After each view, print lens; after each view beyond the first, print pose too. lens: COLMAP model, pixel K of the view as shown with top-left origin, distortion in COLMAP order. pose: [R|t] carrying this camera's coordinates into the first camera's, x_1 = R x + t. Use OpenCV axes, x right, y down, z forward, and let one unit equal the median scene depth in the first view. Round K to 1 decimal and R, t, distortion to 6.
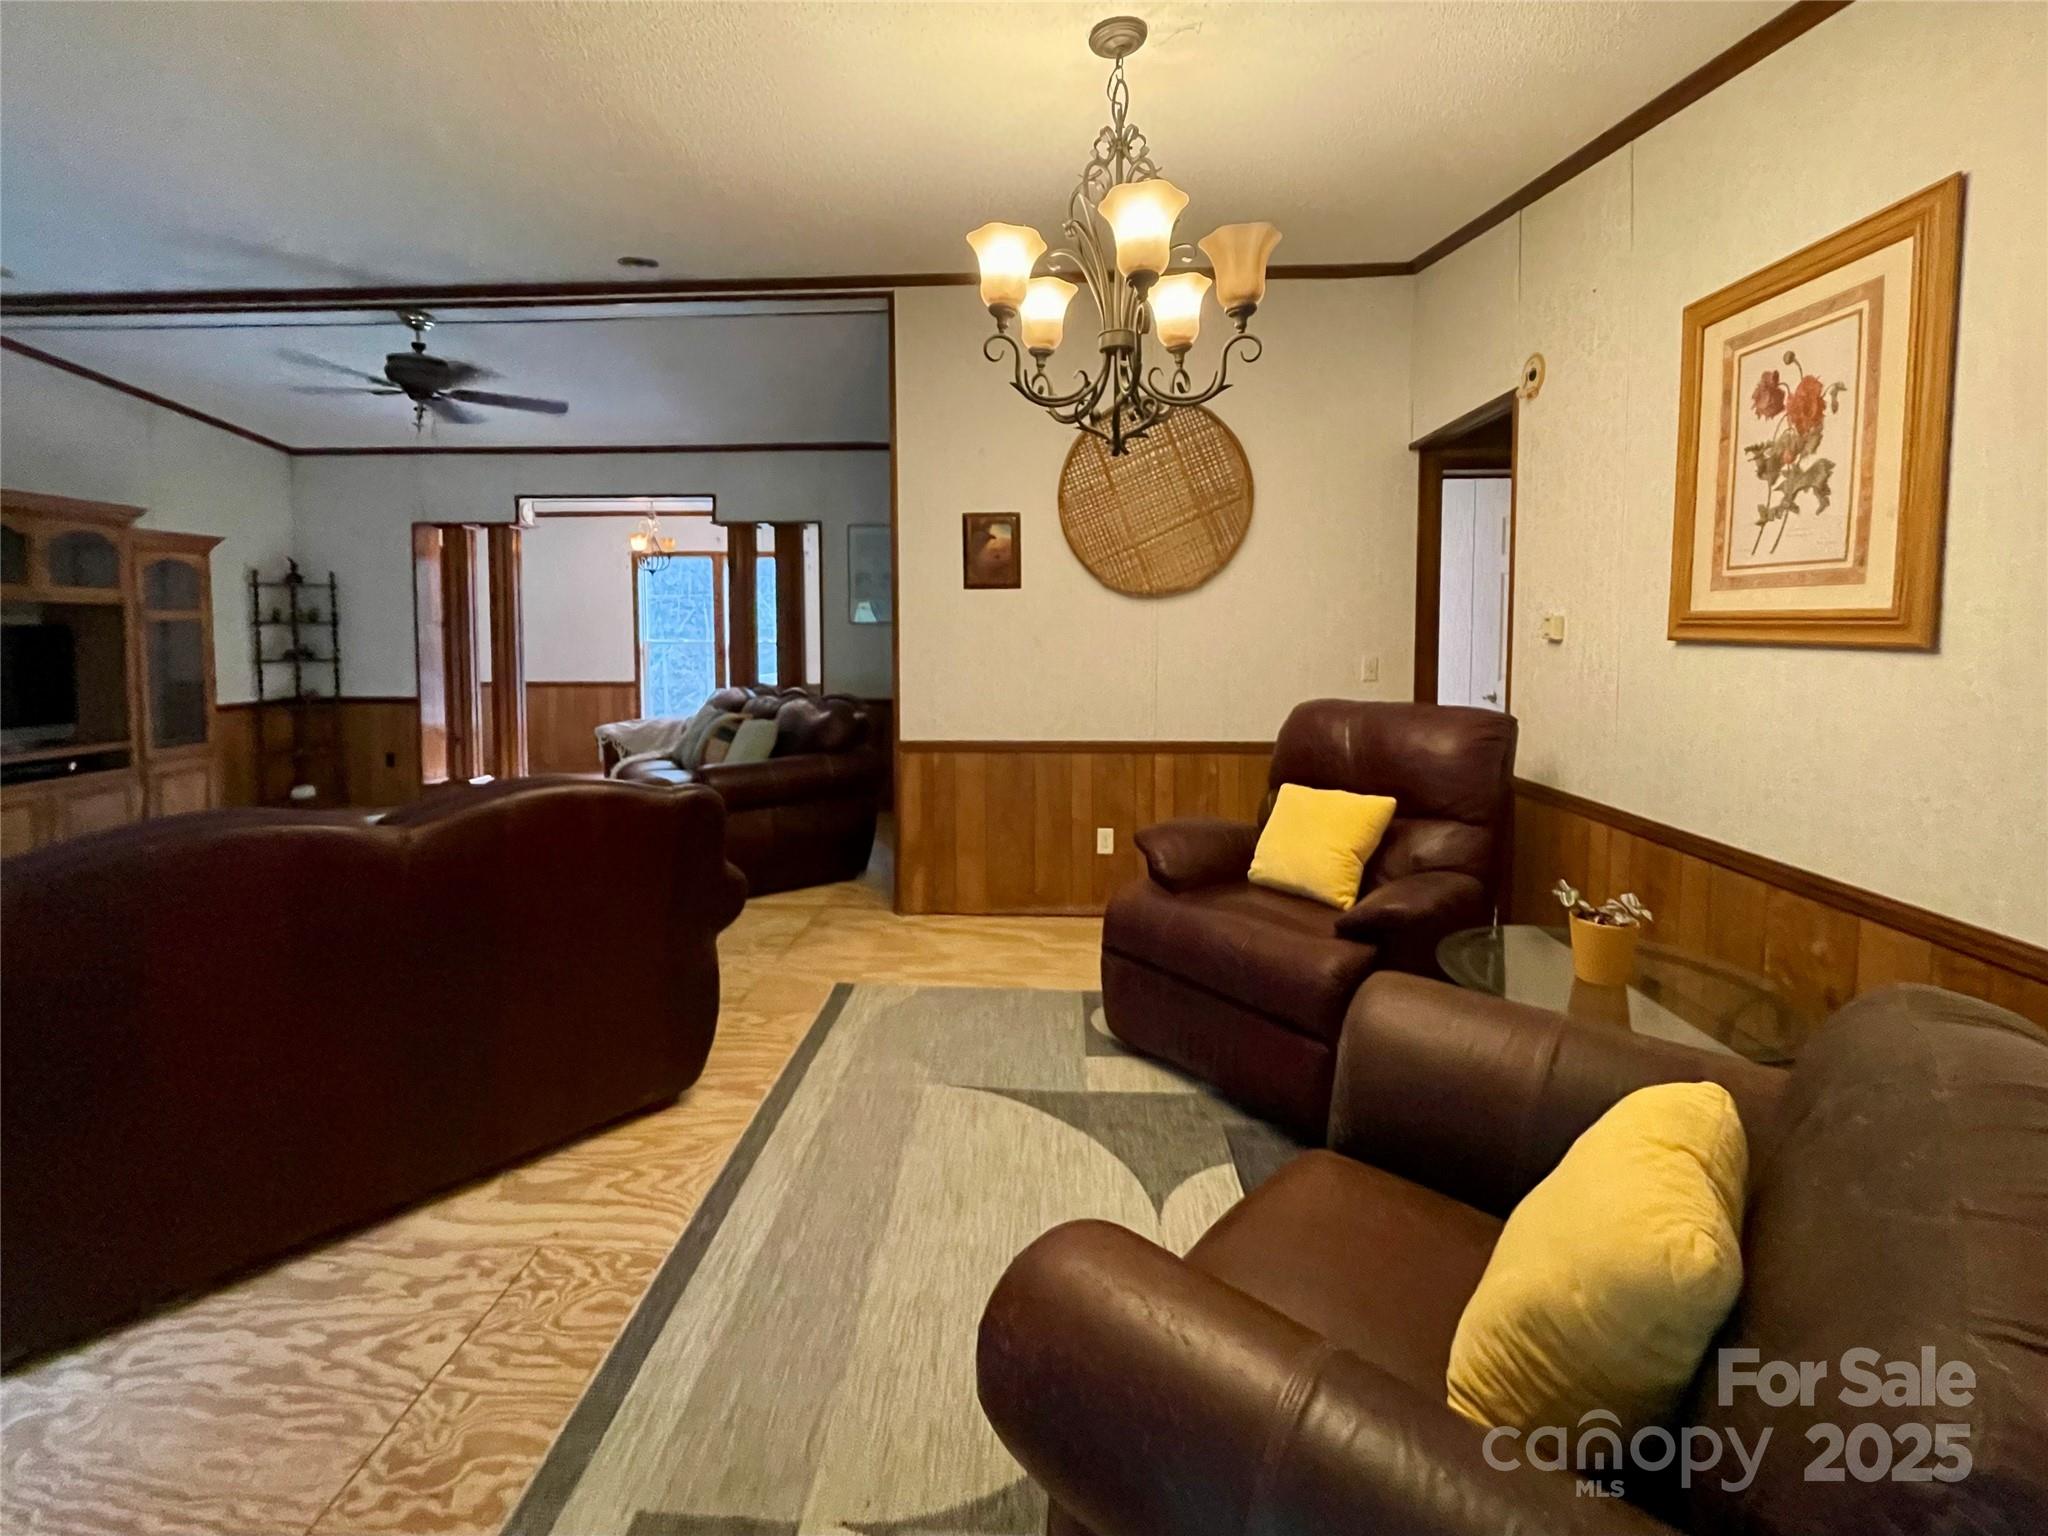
lens RADIAL K [[873.8, 0, 995.3], [0, 873.8, 665.7], [0, 0, 1]] dist [-0.010022, -0.000046]
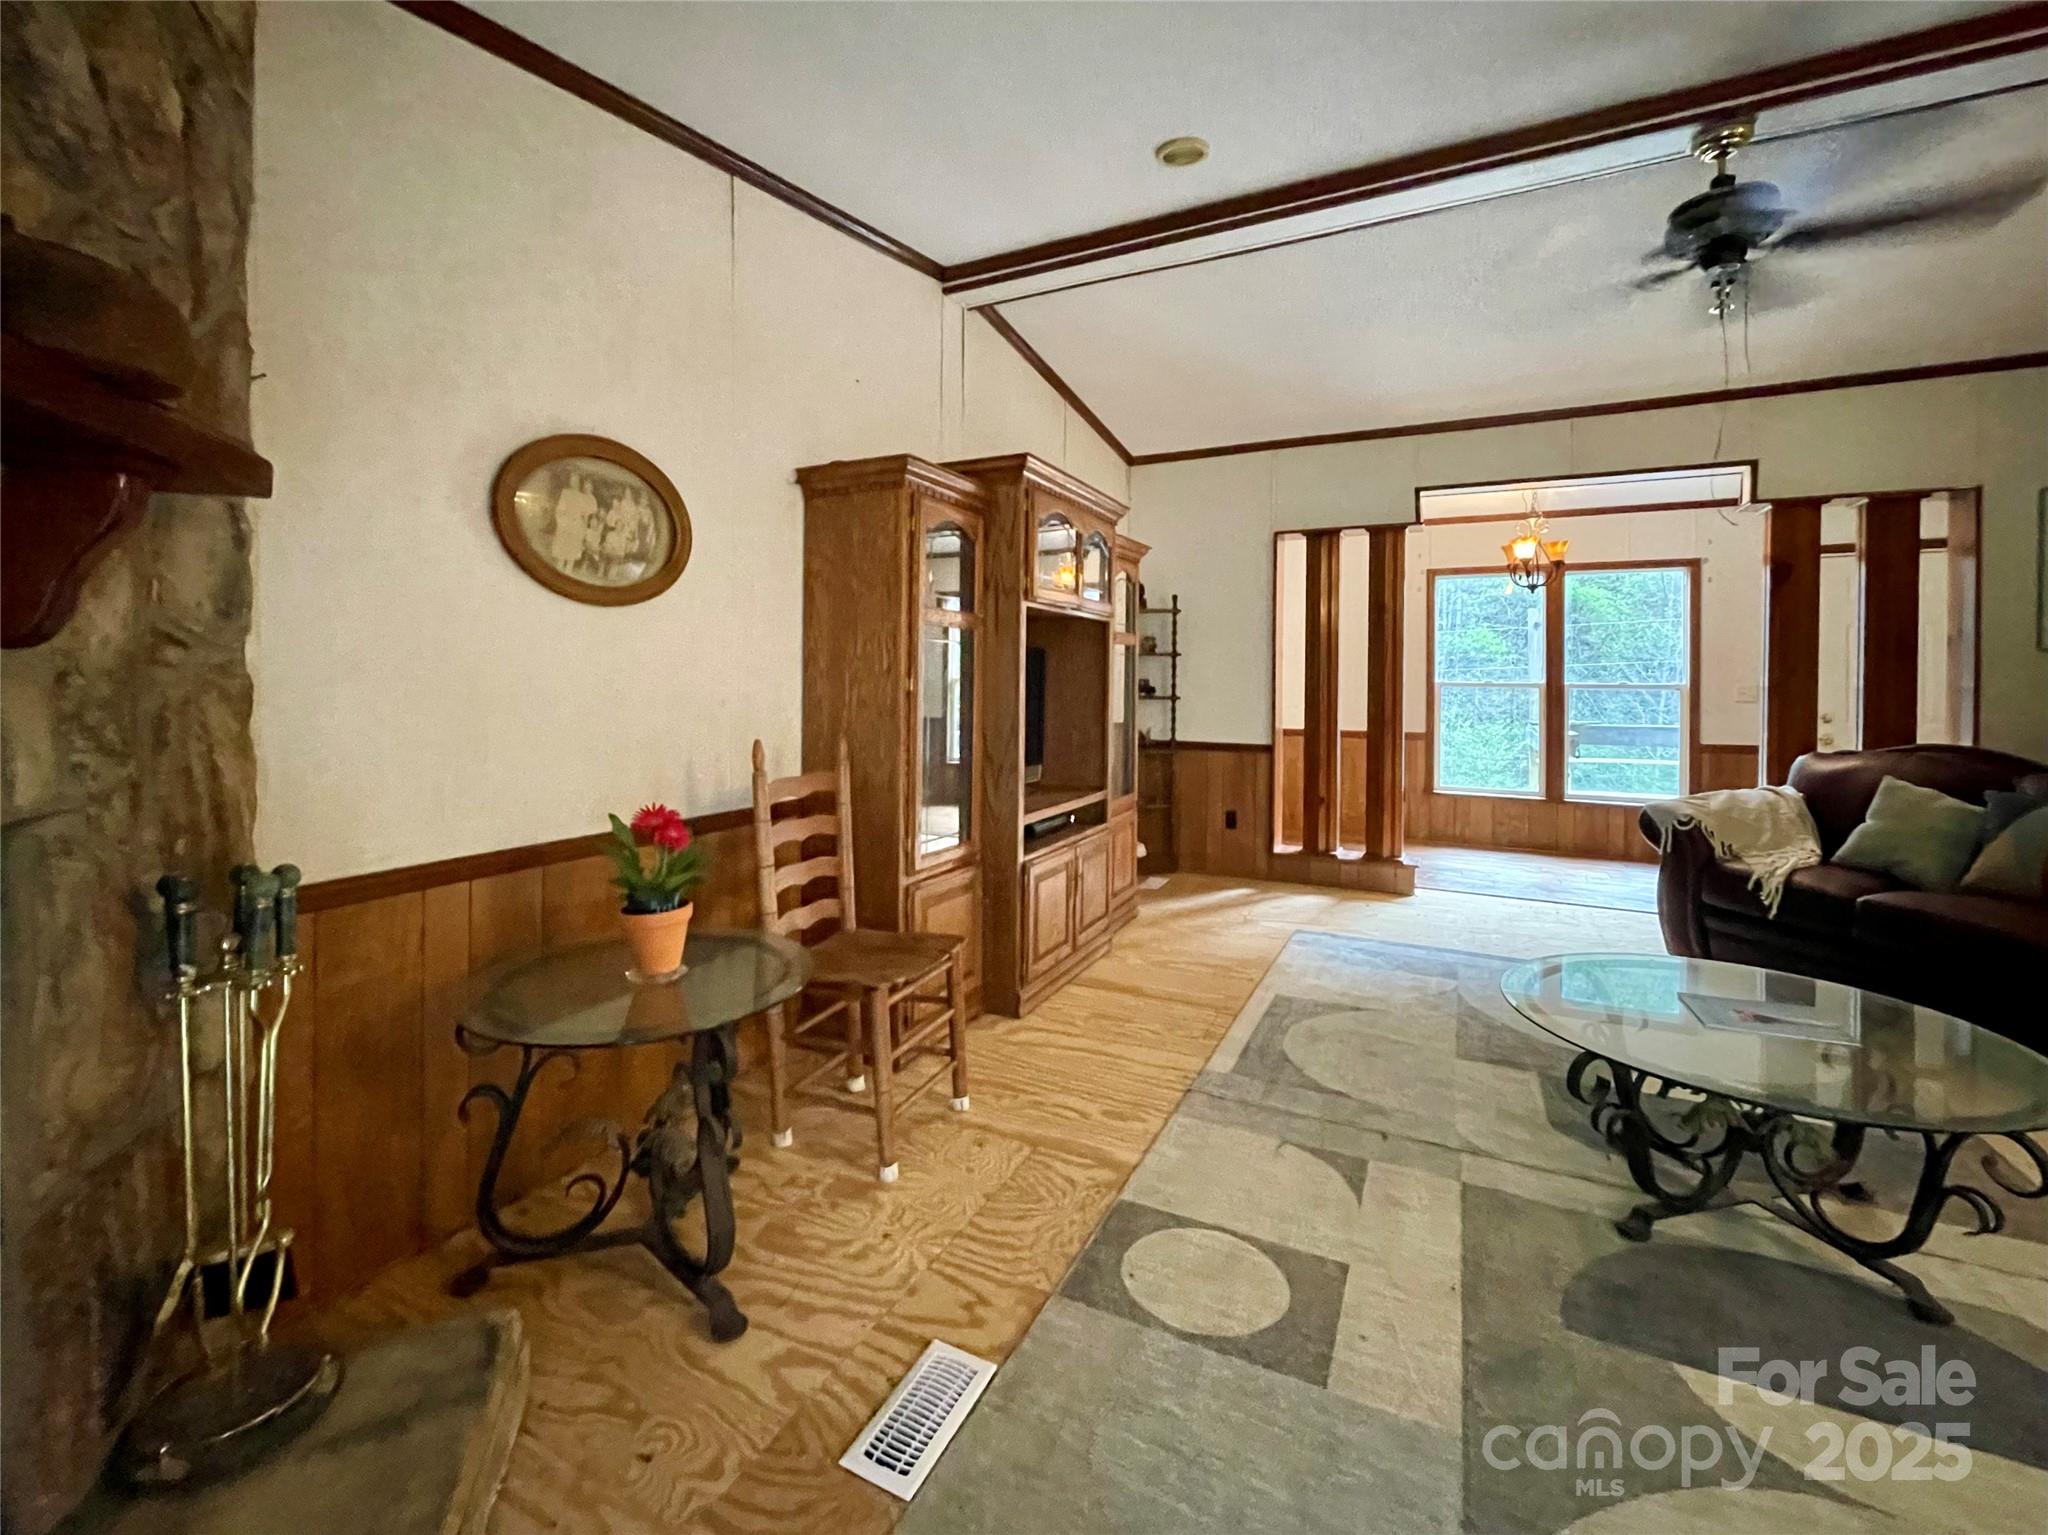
lens RADIAL K [[868.2, 0, 1001.0], [0, 868.2, 684.8], [0, 0, 1]] dist [-0.005454, -0.000961]
pose [[0.904619, 0.011358, -0.426069, -0.992688], [-0.027508, 0.999117, -0.031770, 0.022560], [0.425332, 0.040460, 0.904133, 0.288605]]
